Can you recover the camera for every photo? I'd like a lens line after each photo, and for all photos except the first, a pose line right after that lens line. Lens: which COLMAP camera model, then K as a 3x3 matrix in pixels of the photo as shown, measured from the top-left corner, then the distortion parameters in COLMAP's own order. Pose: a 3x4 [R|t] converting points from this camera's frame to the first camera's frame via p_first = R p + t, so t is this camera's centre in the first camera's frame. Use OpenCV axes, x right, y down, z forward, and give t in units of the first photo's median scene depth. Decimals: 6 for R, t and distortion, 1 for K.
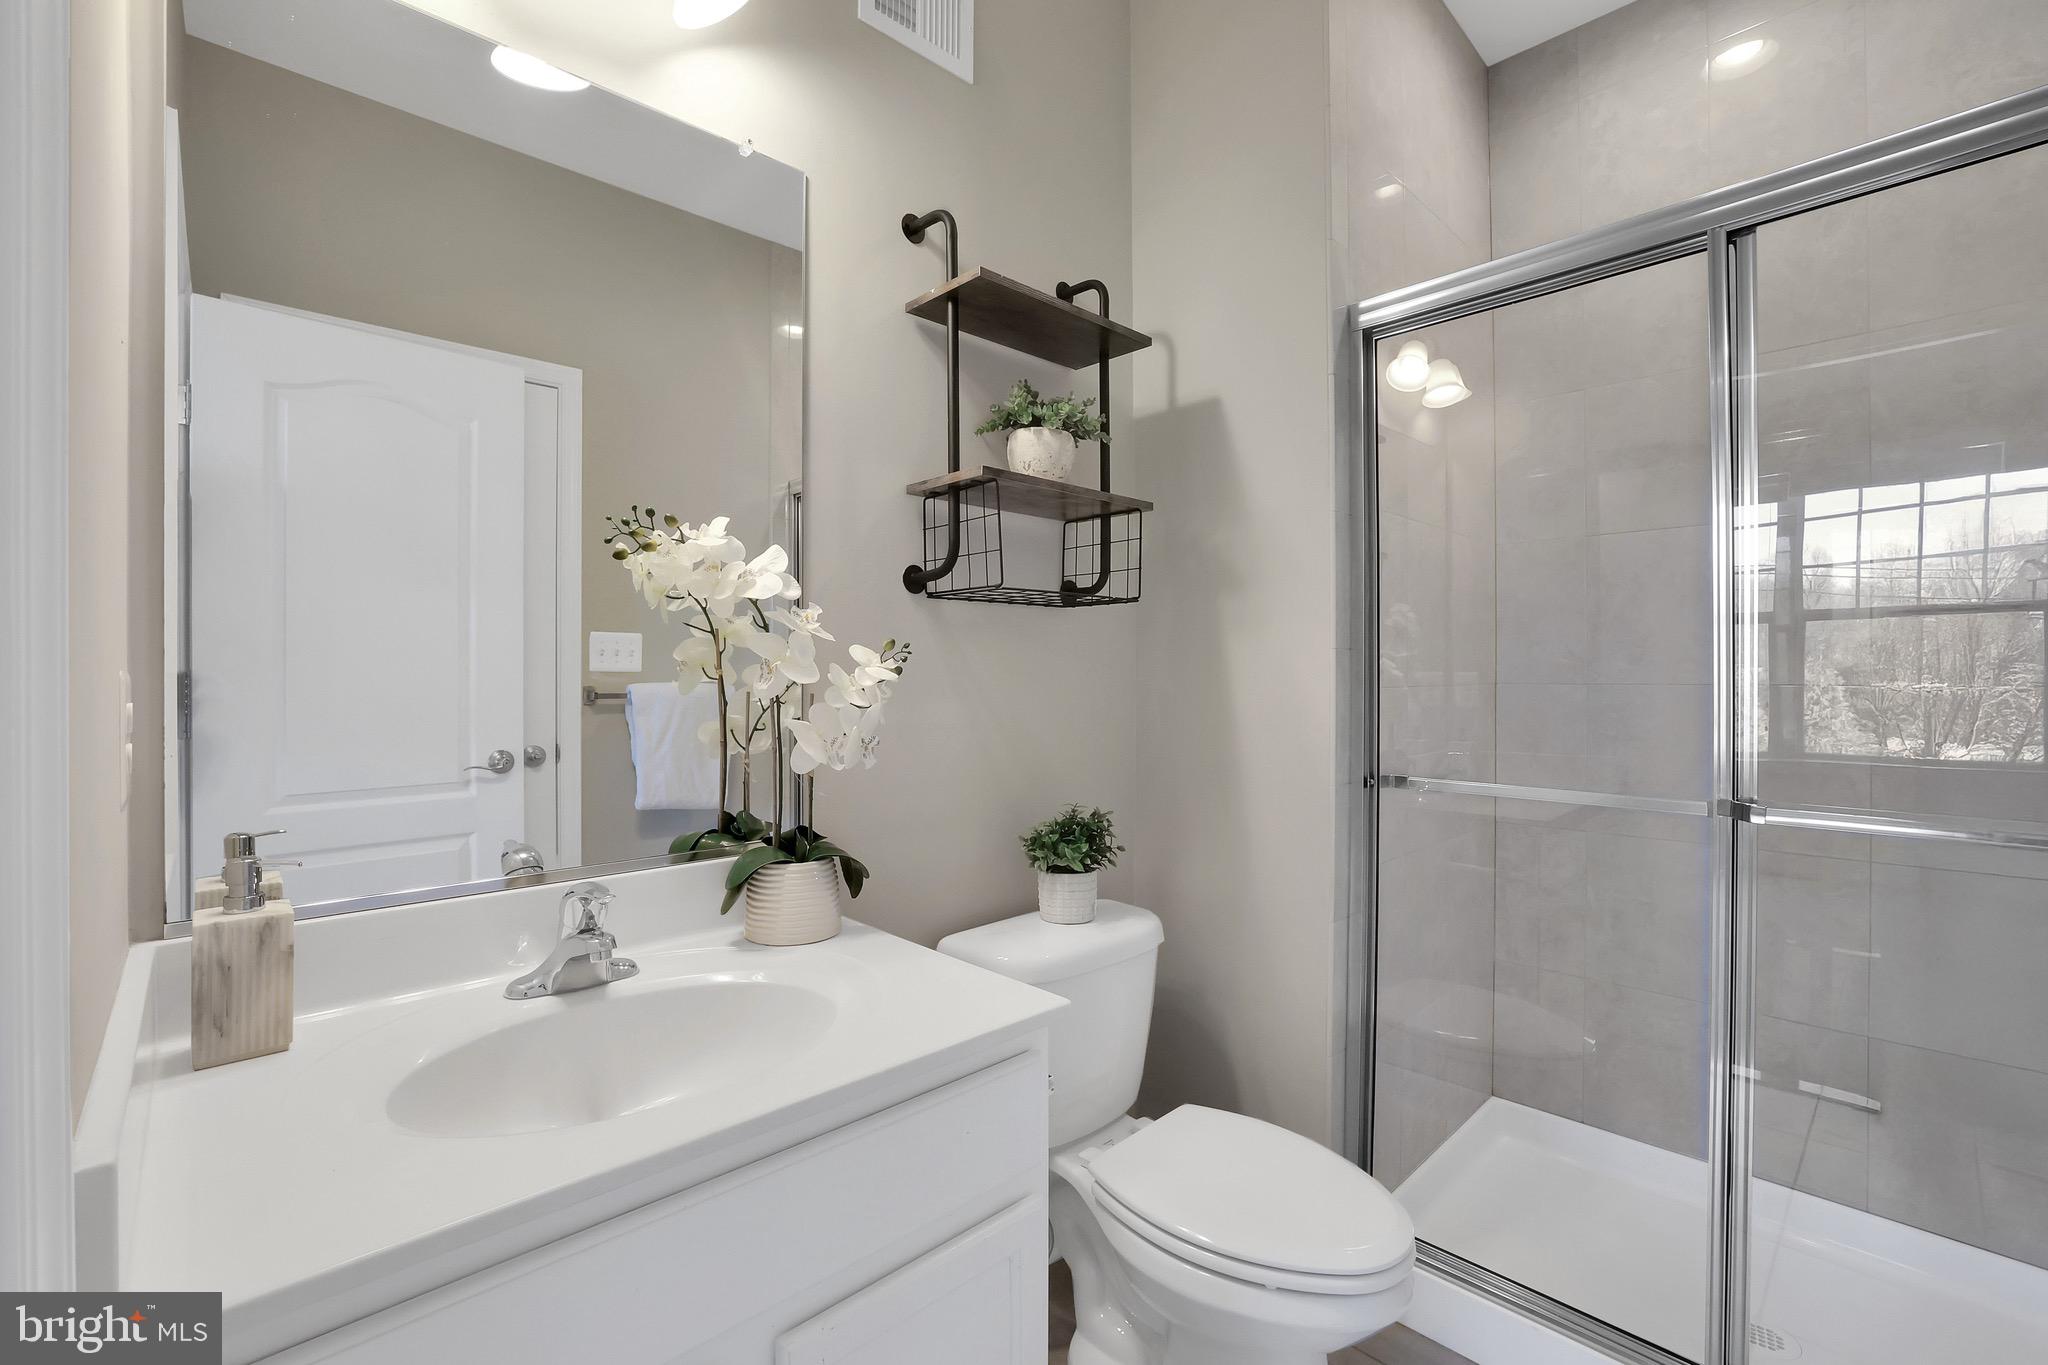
lens RADIAL K [[890.8, 0, 1017.4], [0, 890.8, 672.5], [0, 0, 1]] dist [-0.045210, 0.017202]
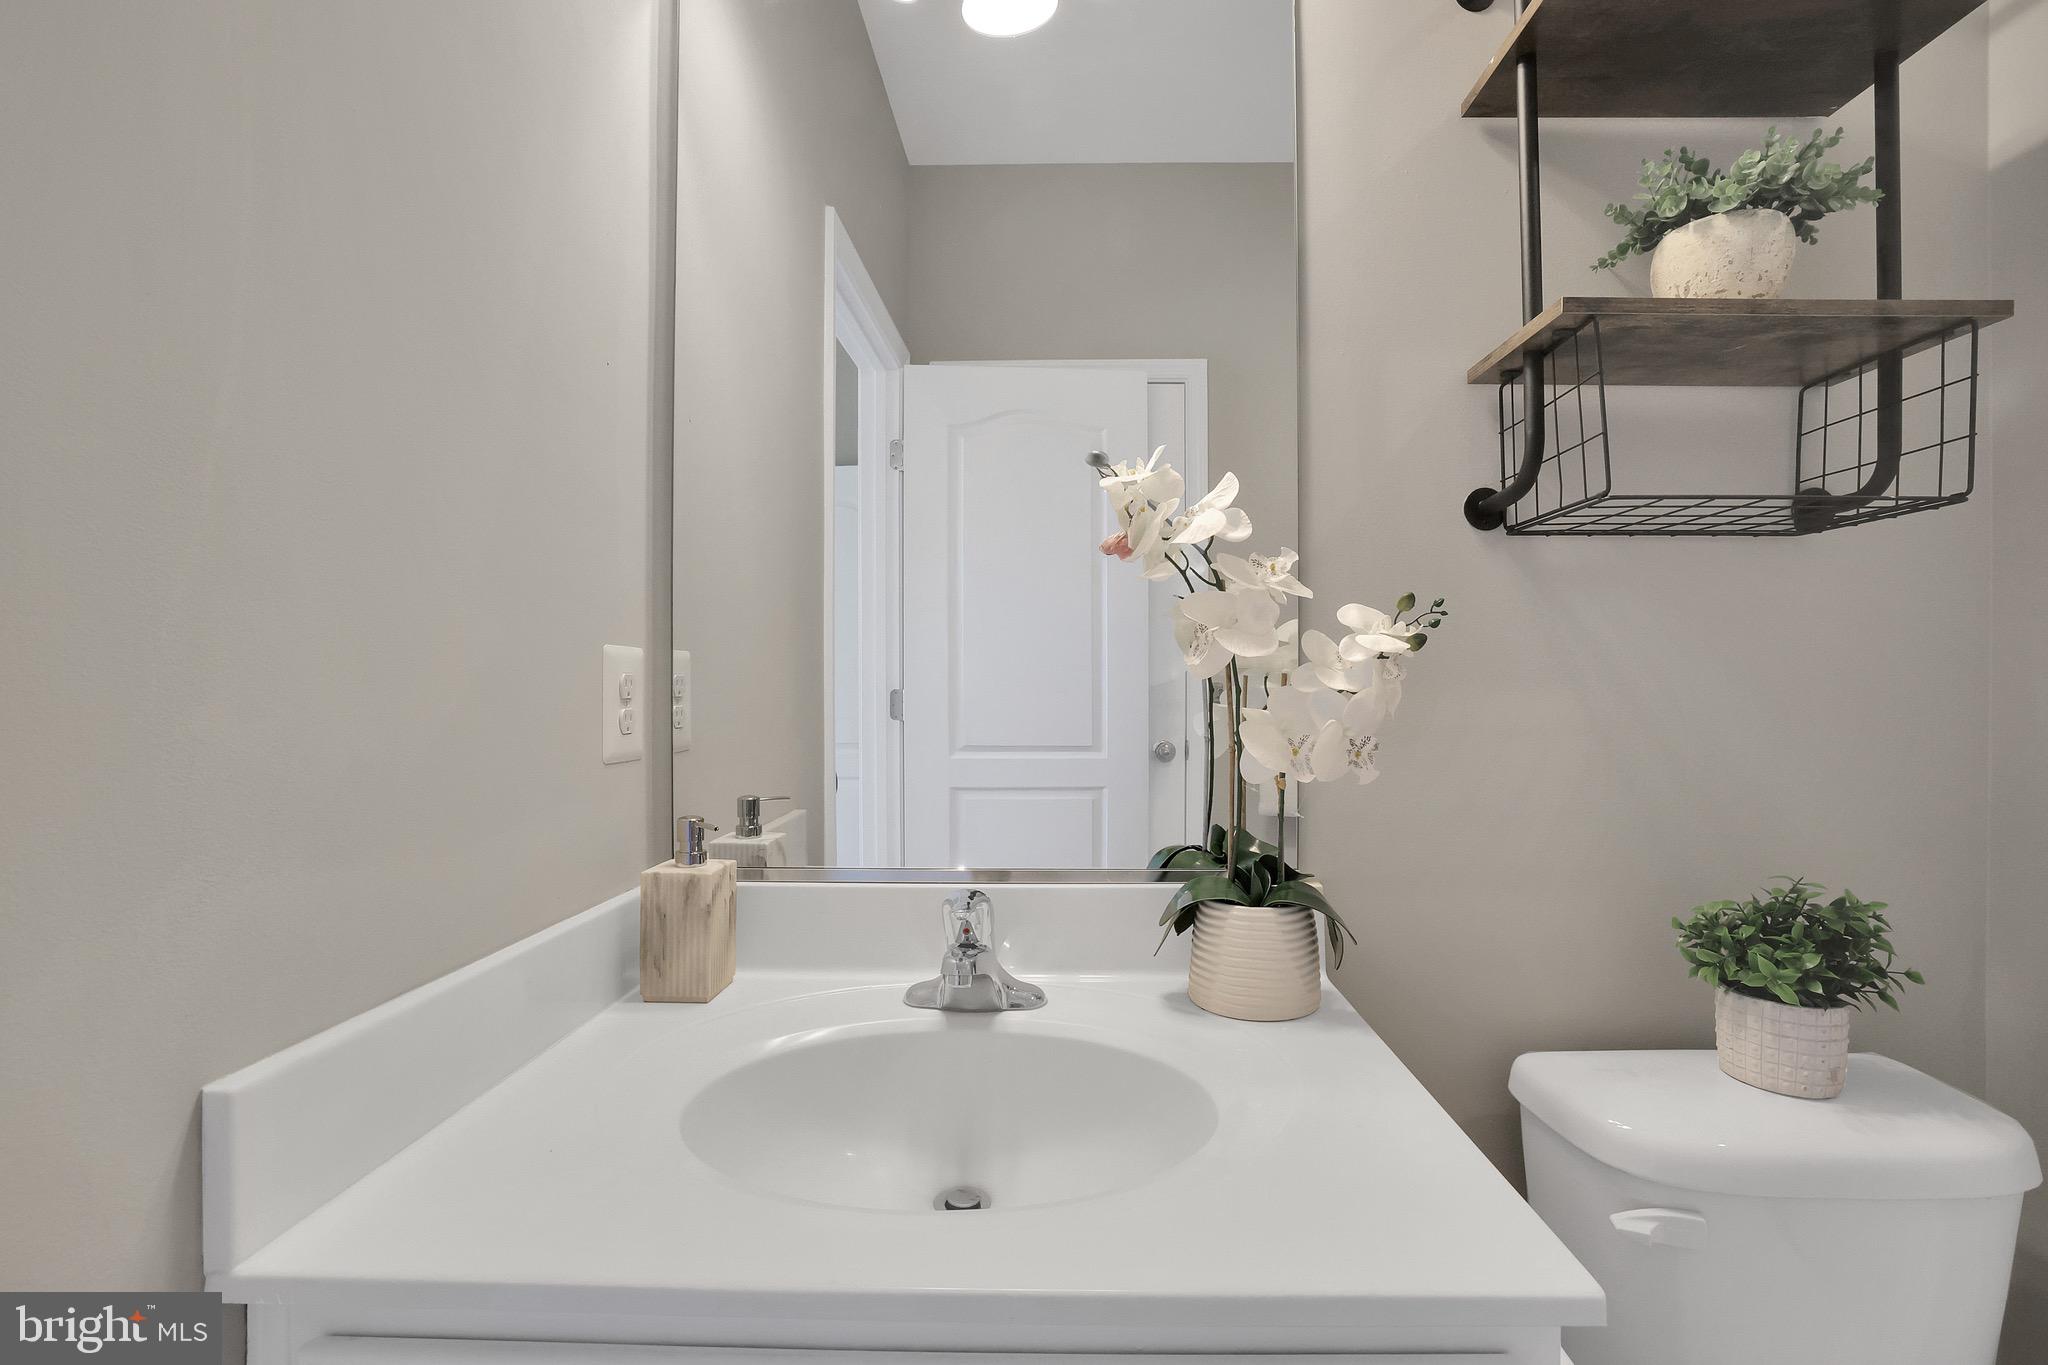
lens RADIAL K [[901.6, 0, 1038.1], [0, 901.6, 690.3], [0, 0, 1]] dist [-0.046969, 0.016507]
pose [[0.714395, 0.003766, -0.699732, 0.120023], [0.000196, 0.999984, 0.005583, 0.029312], [0.699742, -0.004126, 0.714383, 0.302682]]
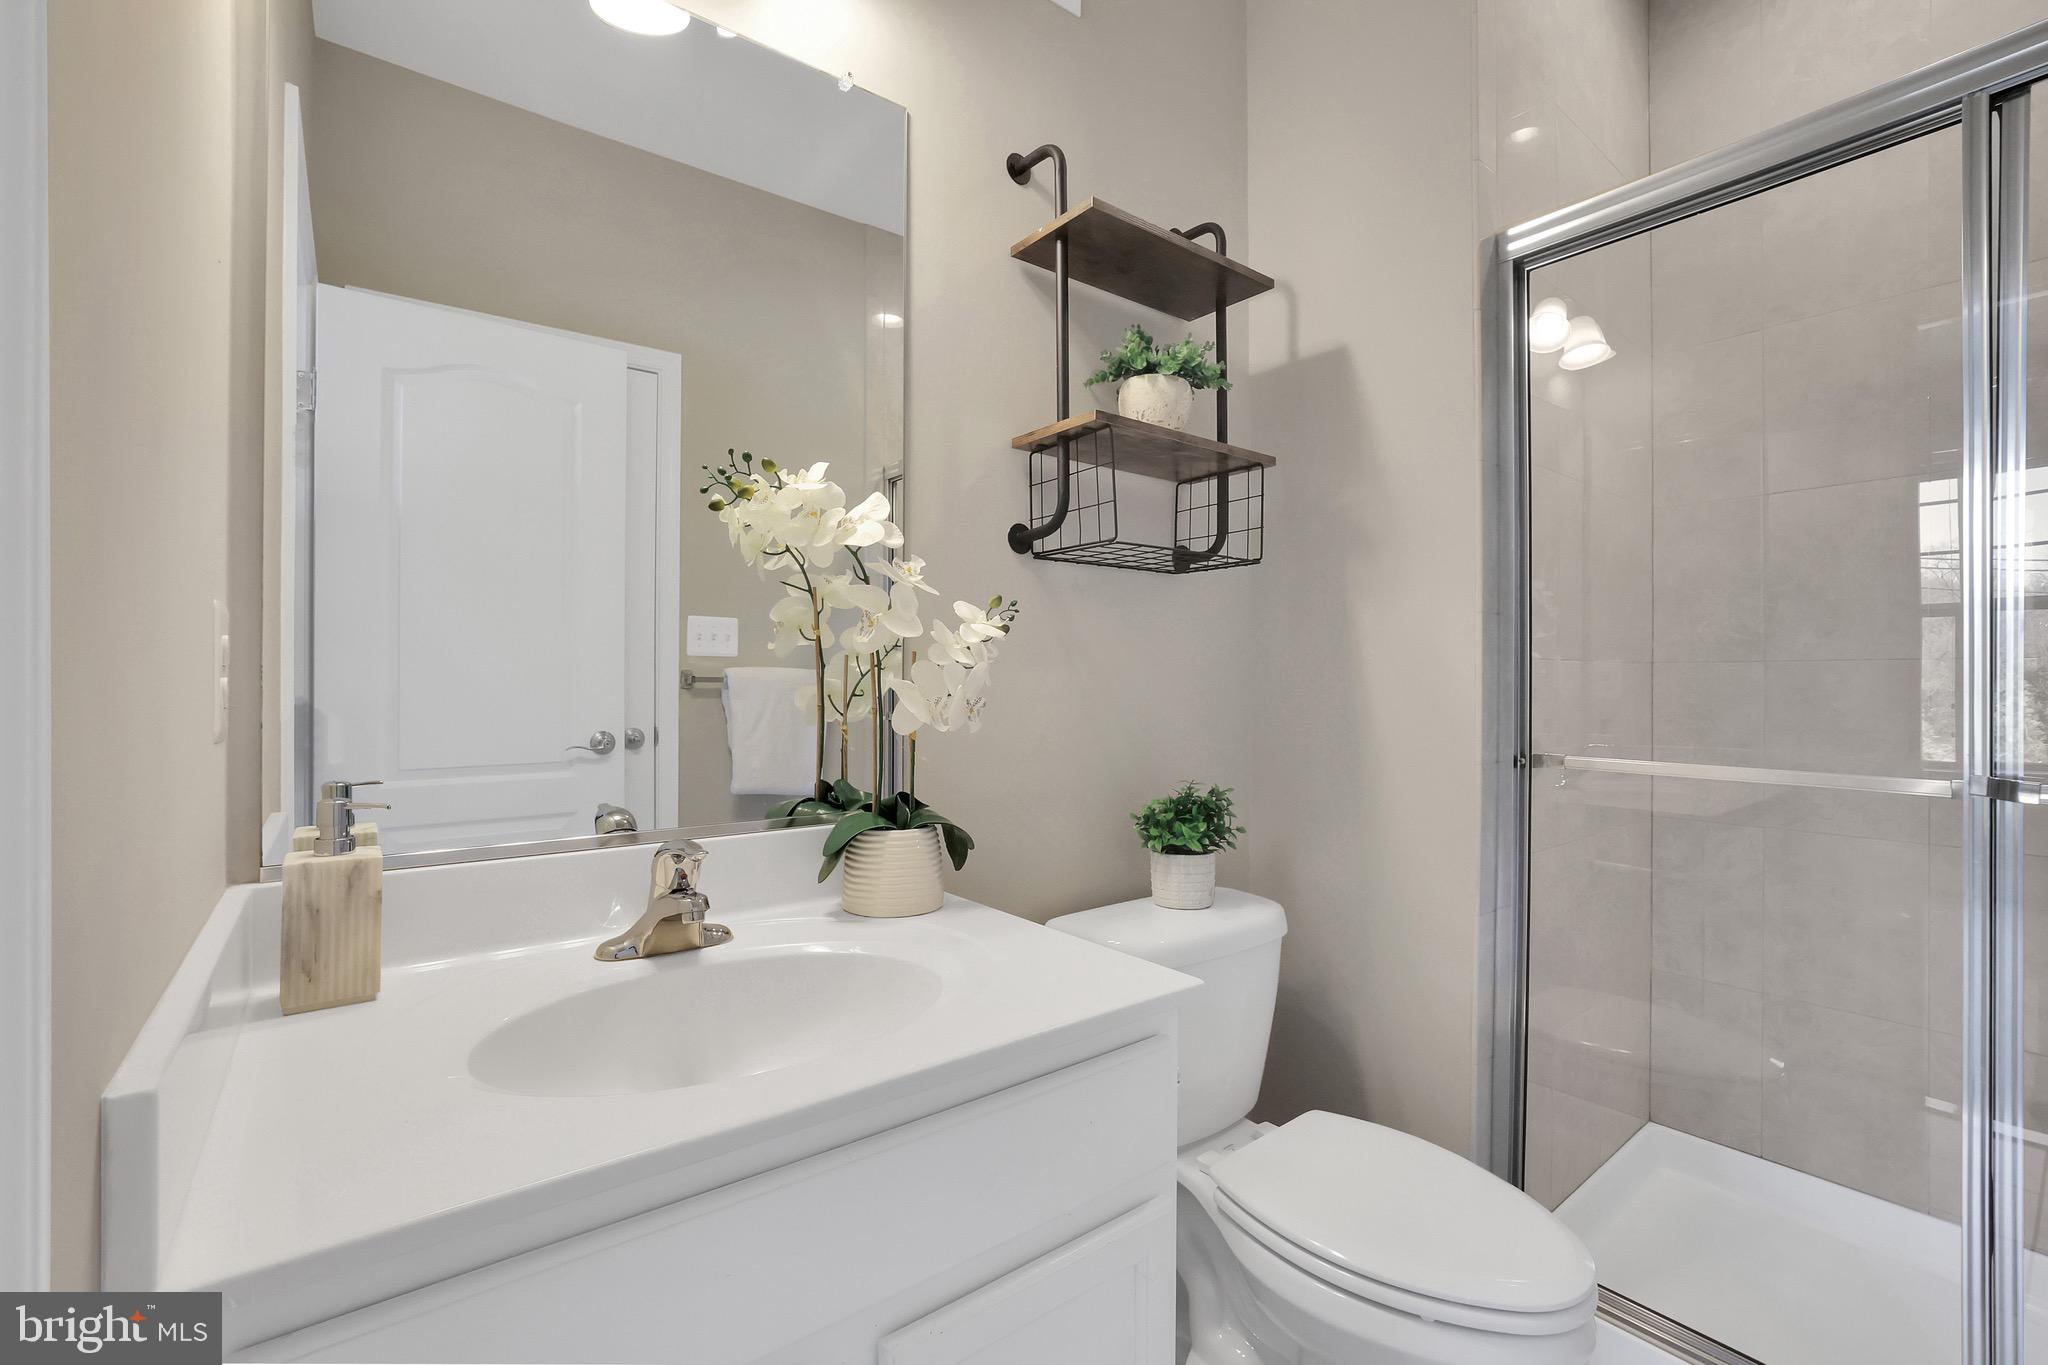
lens RADIAL K [[893.1, 0, 1022.2], [0, 893.1, 678.6], [0, 0, 1]] dist [-0.043636, 0.016721]
pose [[0.995526, 0.002392, -0.094462, -0.025261], [-0.002616, 0.999994, -0.002257, 0.048168], [0.094456, 0.002494, 0.995526, 0.064496]]
